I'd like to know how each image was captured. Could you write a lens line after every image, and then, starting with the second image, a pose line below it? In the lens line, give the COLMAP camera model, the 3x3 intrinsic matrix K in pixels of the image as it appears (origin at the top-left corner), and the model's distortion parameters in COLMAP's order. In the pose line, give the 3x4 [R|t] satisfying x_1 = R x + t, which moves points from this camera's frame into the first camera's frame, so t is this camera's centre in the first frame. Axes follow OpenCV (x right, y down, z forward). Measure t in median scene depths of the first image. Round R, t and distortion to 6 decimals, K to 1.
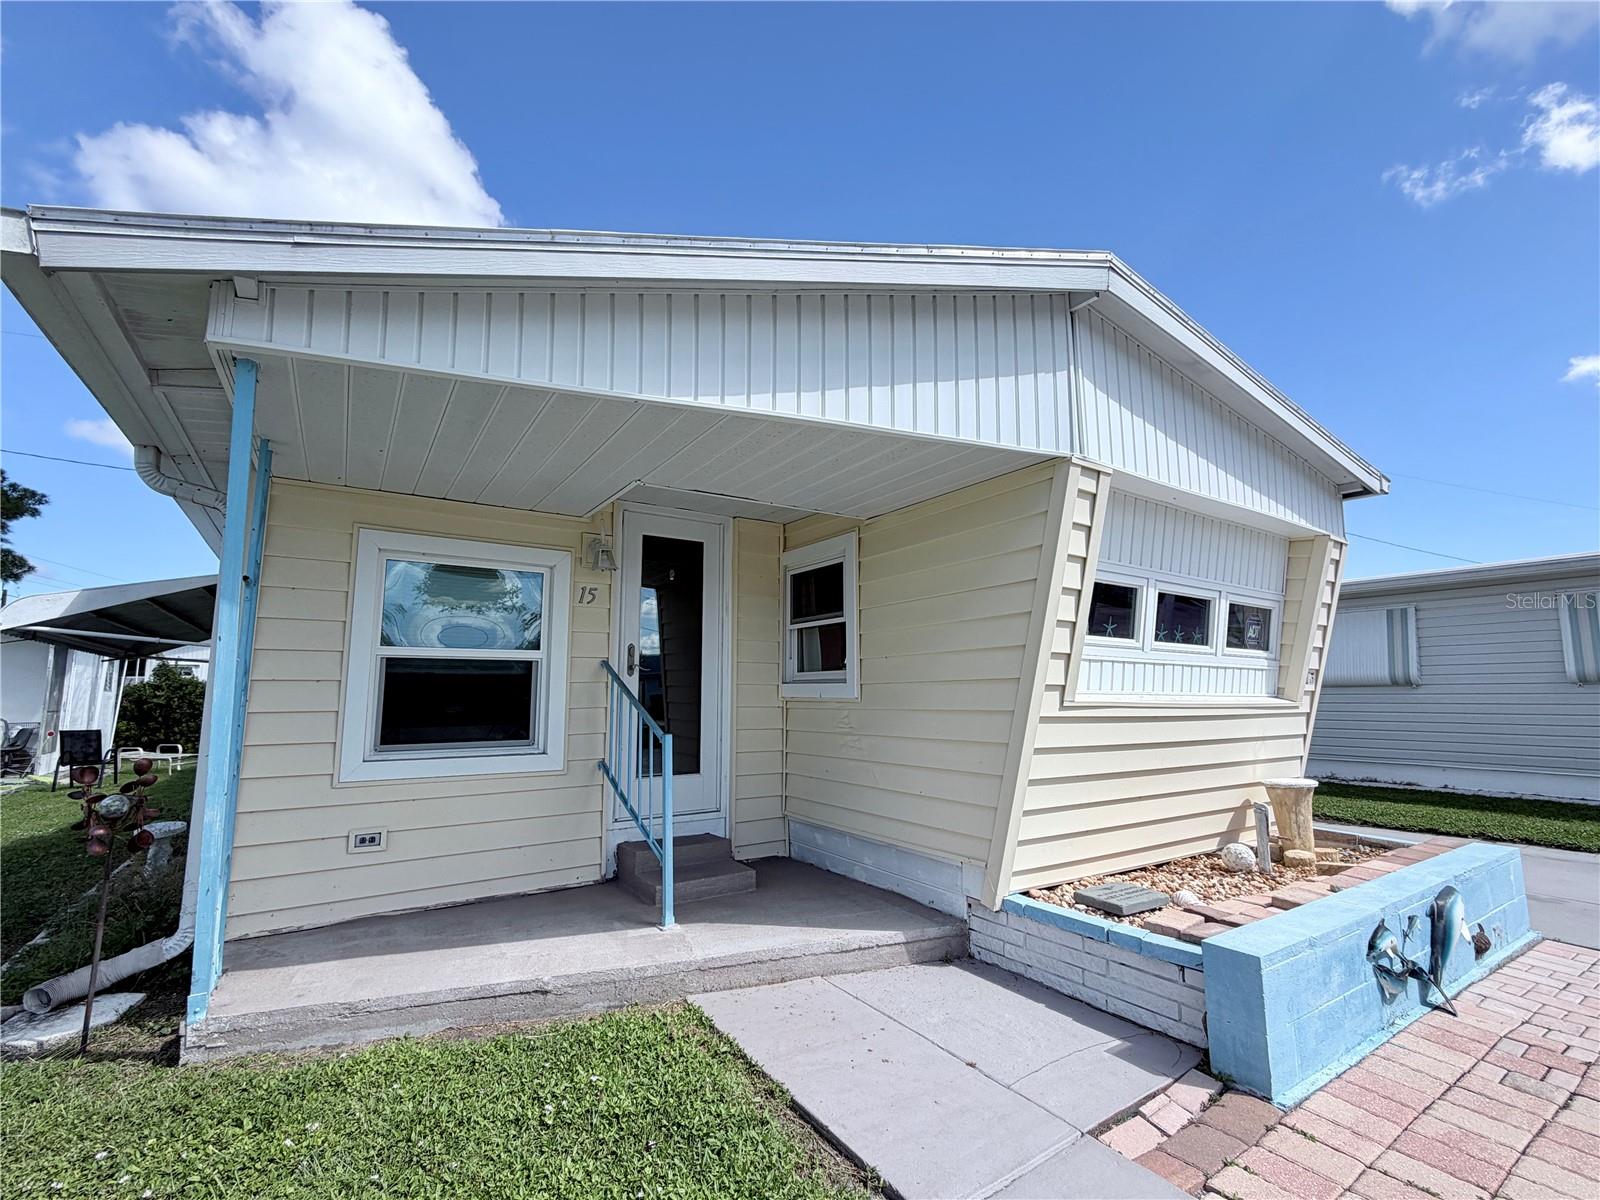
lens RADIAL K [[705.9, 0, 799.9], [0, 705.9, 603.5], [0, 0, 1]] dist [-0.001950, -0.000153]
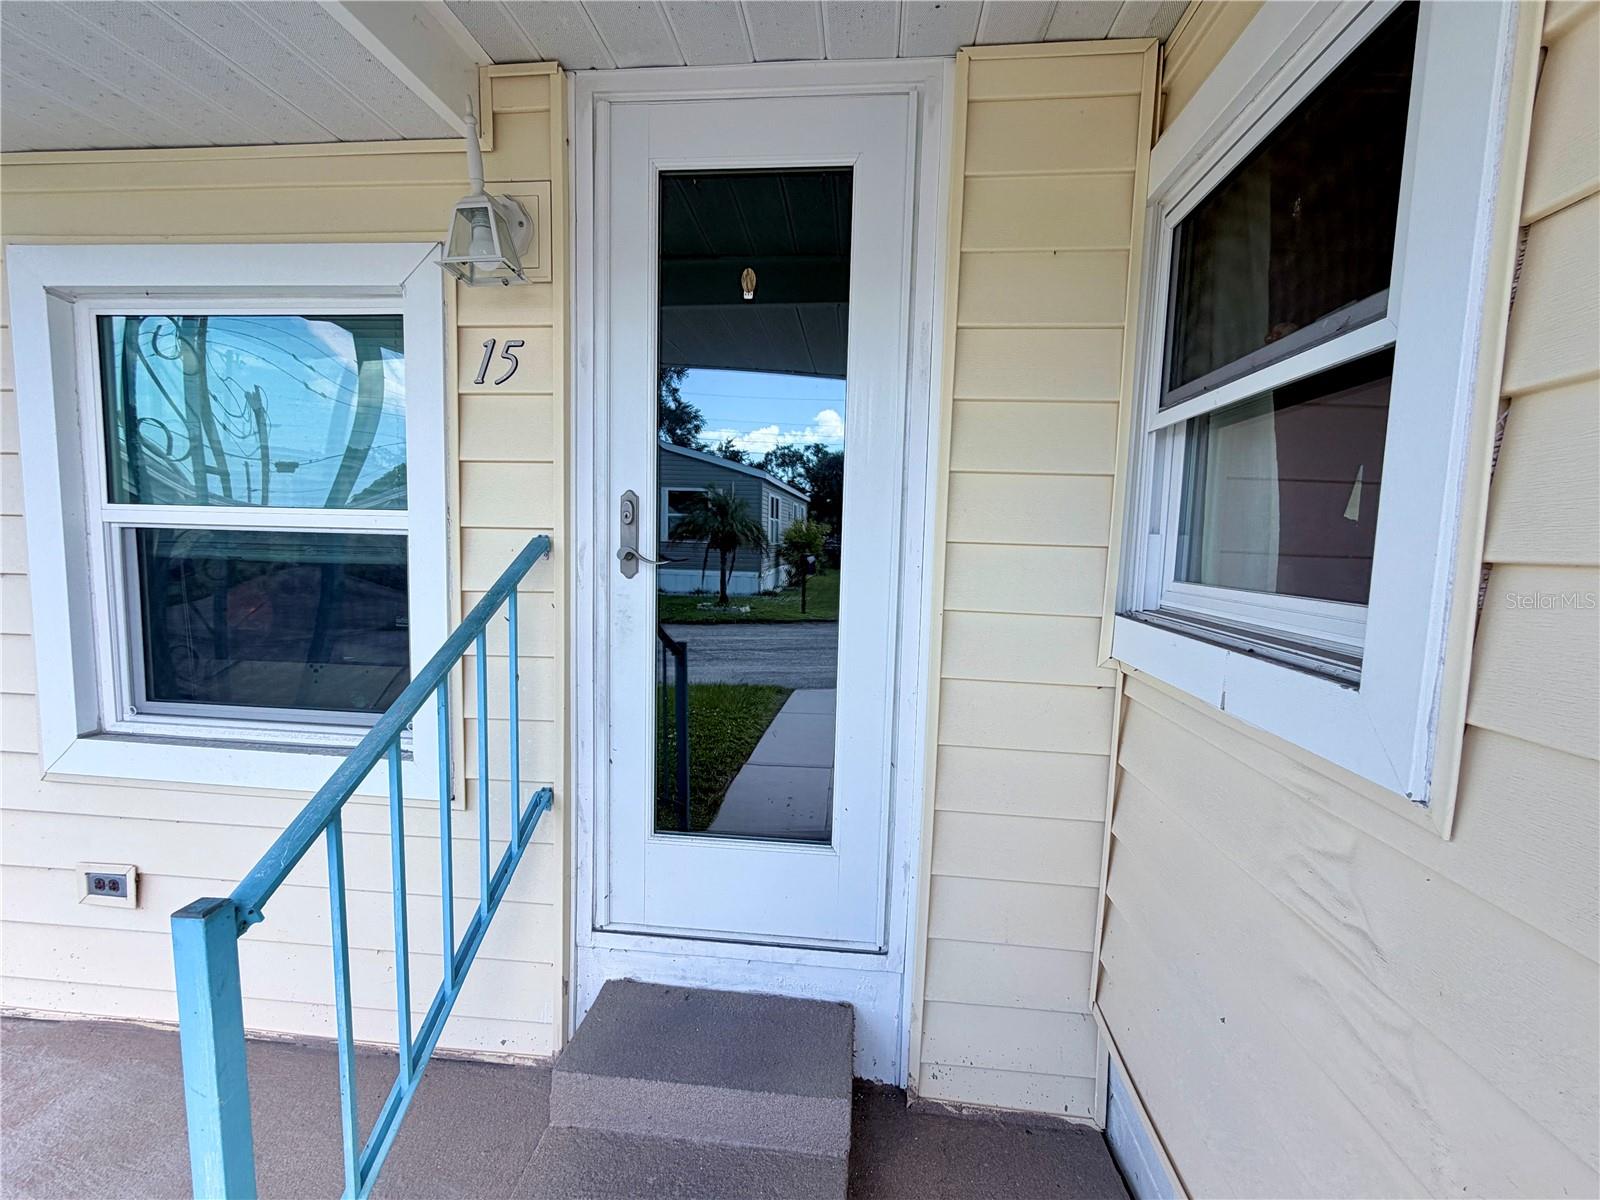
lens RADIAL K [[705.9, 0, 796.2], [0, 705.9, 603.2], [0, 0, 1]] dist [-0.001950, -0.000153]
pose [[0.773940, 0.082252, -0.627895, 0.064442], [0.052690, 0.979727, 0.193286, 0.047872], [0.631063, -0.182676, 0.753916, 0.757977]]
